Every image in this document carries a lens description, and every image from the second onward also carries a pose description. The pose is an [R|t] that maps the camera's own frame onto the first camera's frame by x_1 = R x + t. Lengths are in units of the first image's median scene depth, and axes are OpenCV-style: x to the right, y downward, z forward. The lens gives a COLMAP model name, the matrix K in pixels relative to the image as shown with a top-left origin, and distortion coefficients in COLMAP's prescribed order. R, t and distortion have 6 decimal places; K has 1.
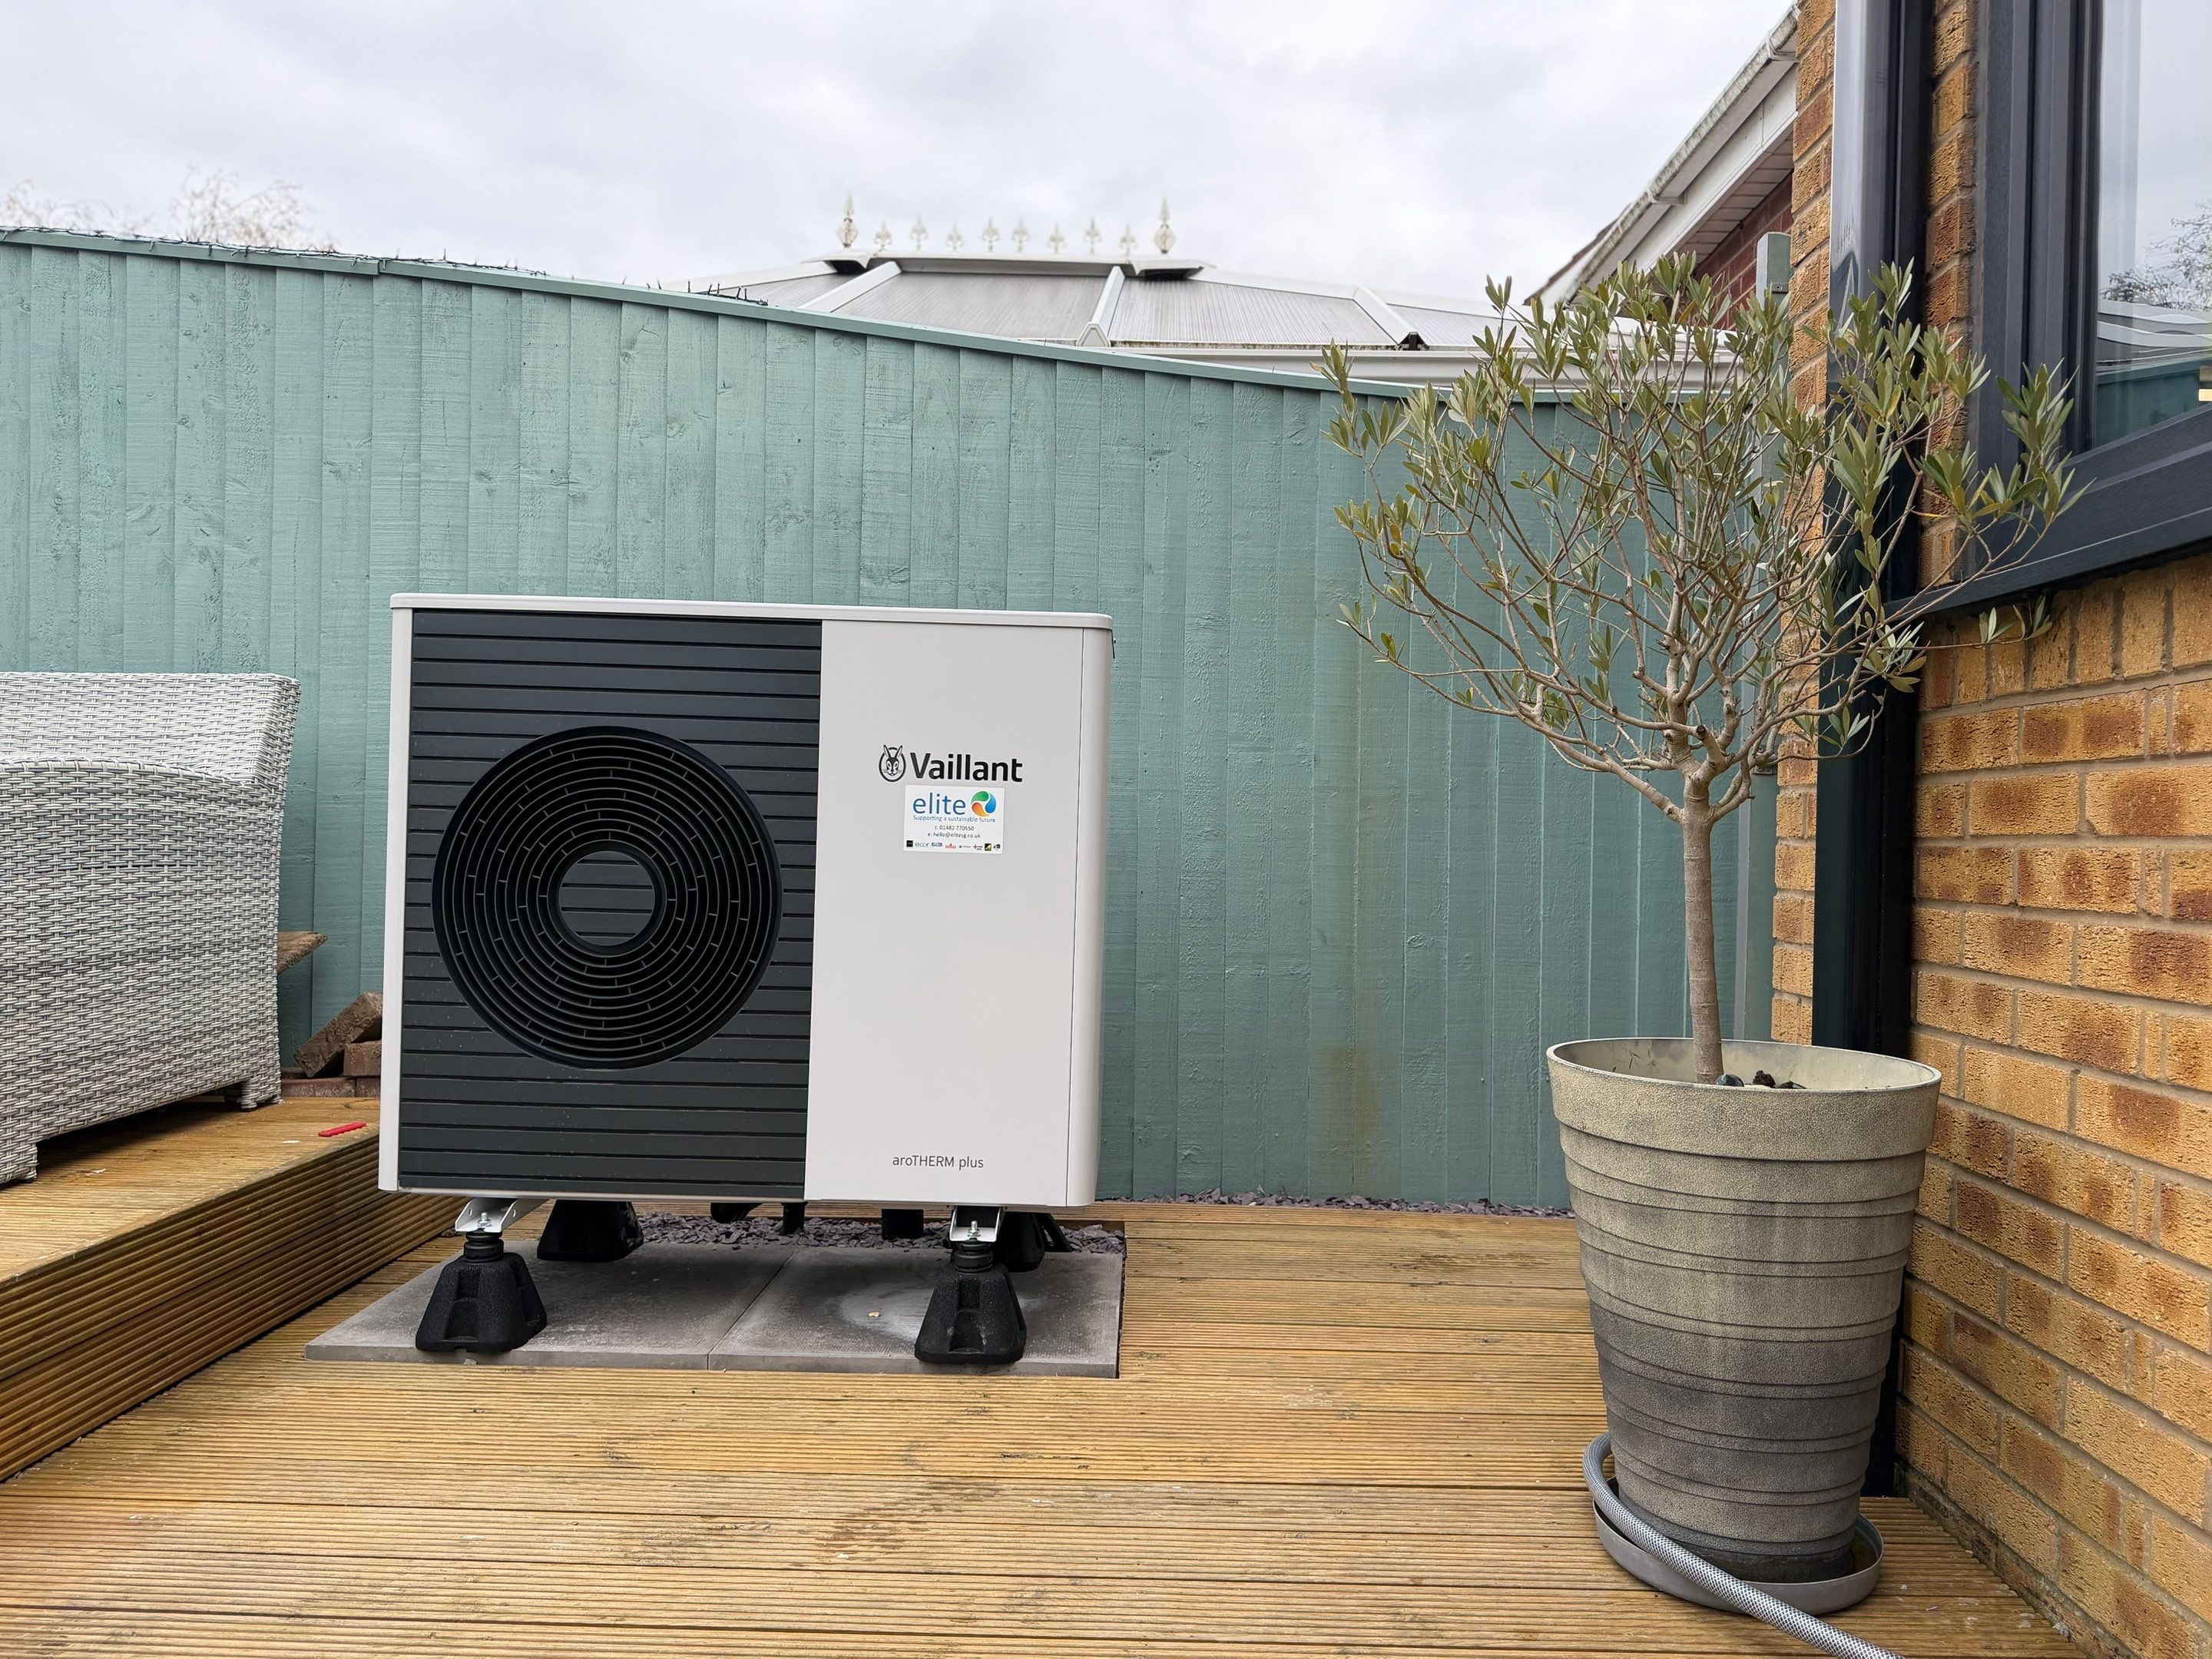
lens RADIAL K [[1541.3, 0, 1146.8], [0, 1541.3, 841.3], [0, 0, 1]] dist [-0.013803, -0.024291]
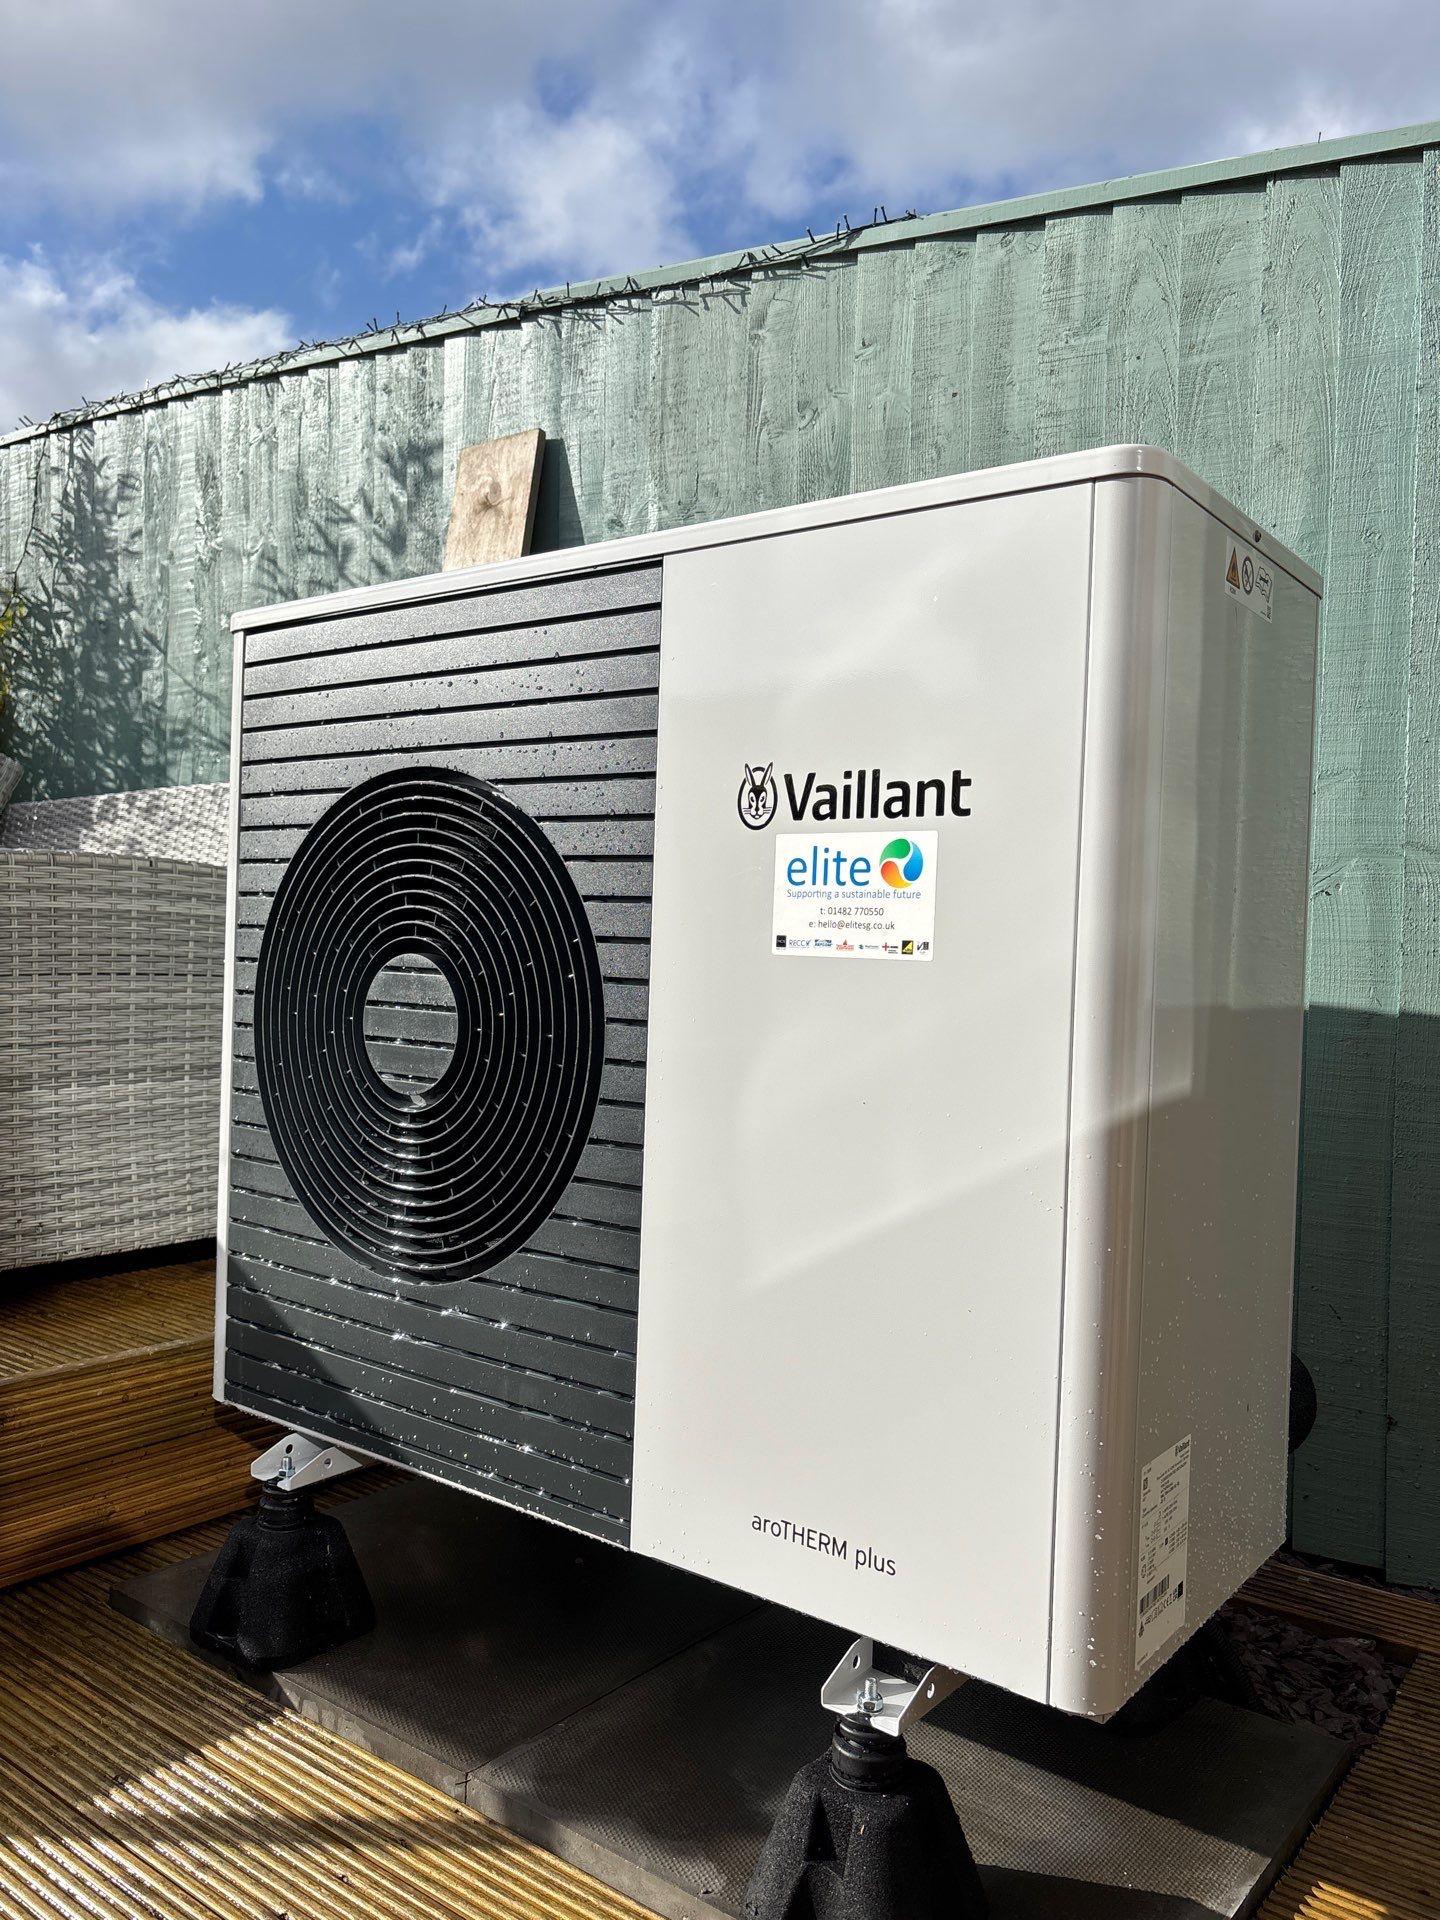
lens RADIAL K [[1446.0, 0, 708.8], [0, 1446.0, 956.3], [0, 0, 1]] dist [0.028902, -0.030603]
pose [[0.786854, 0.002676, -0.617134, 0.141578], [-0.015356, 0.999766, -0.015243, 0.015029], [0.616949, 0.021470, 0.786710, 0.581610]]
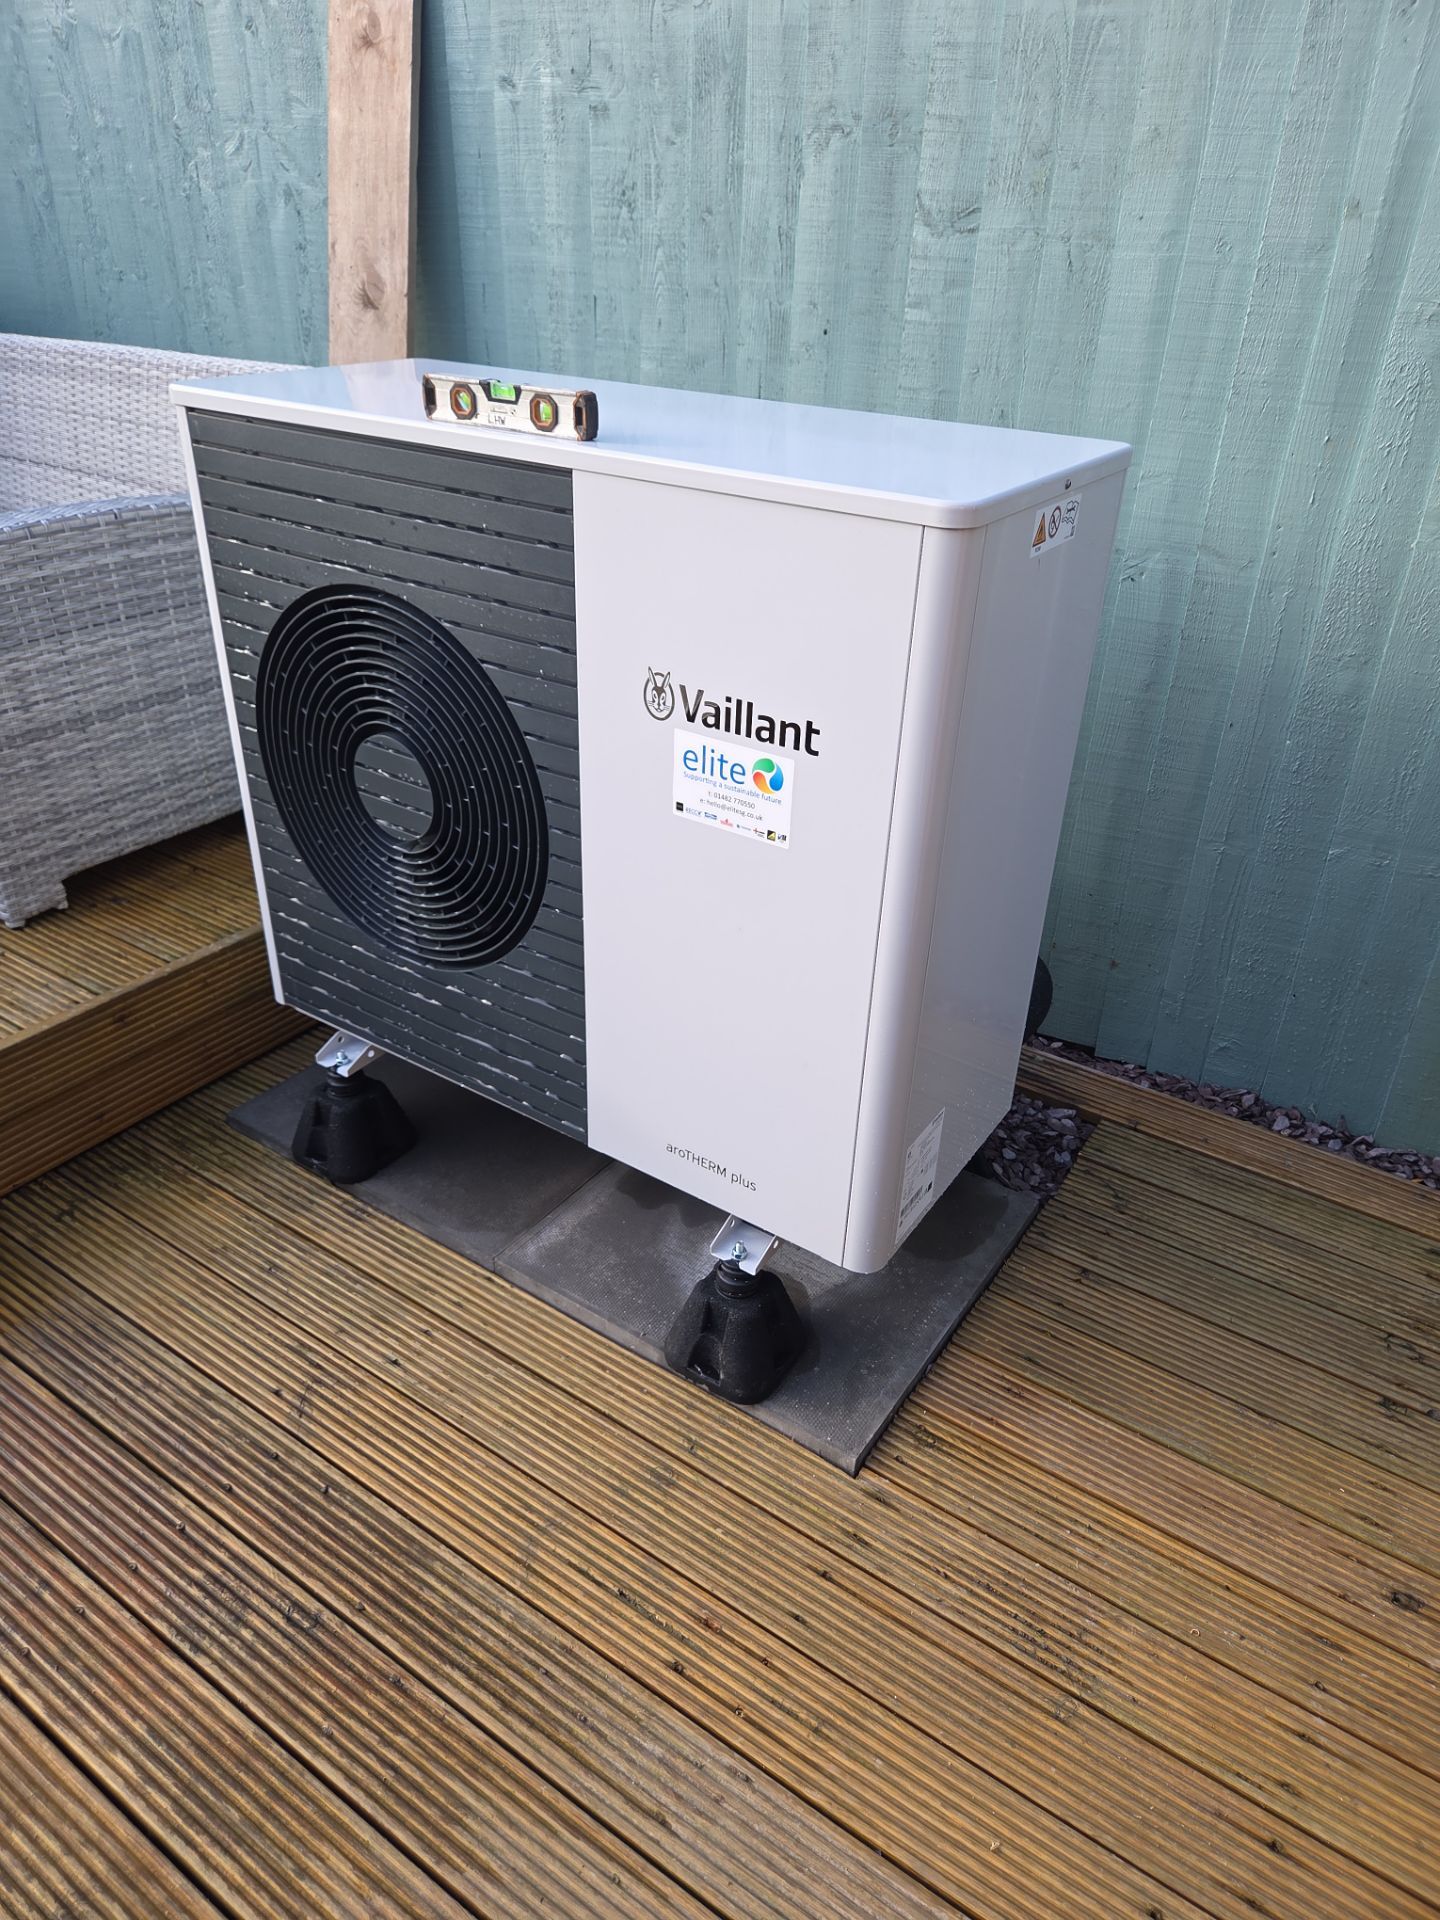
lens RADIAL K [[1284.2, 0, 712.0], [0, 1284.2, 949.2], [0, 0, 1]] dist [0.043610, -0.040537]
pose [[0.825506, 0.275848, -0.492390, 0.177701], [-0.011011, 0.880129, 0.474607, -0.228508], [0.564286, -0.386369, 0.729589, 0.537411]]
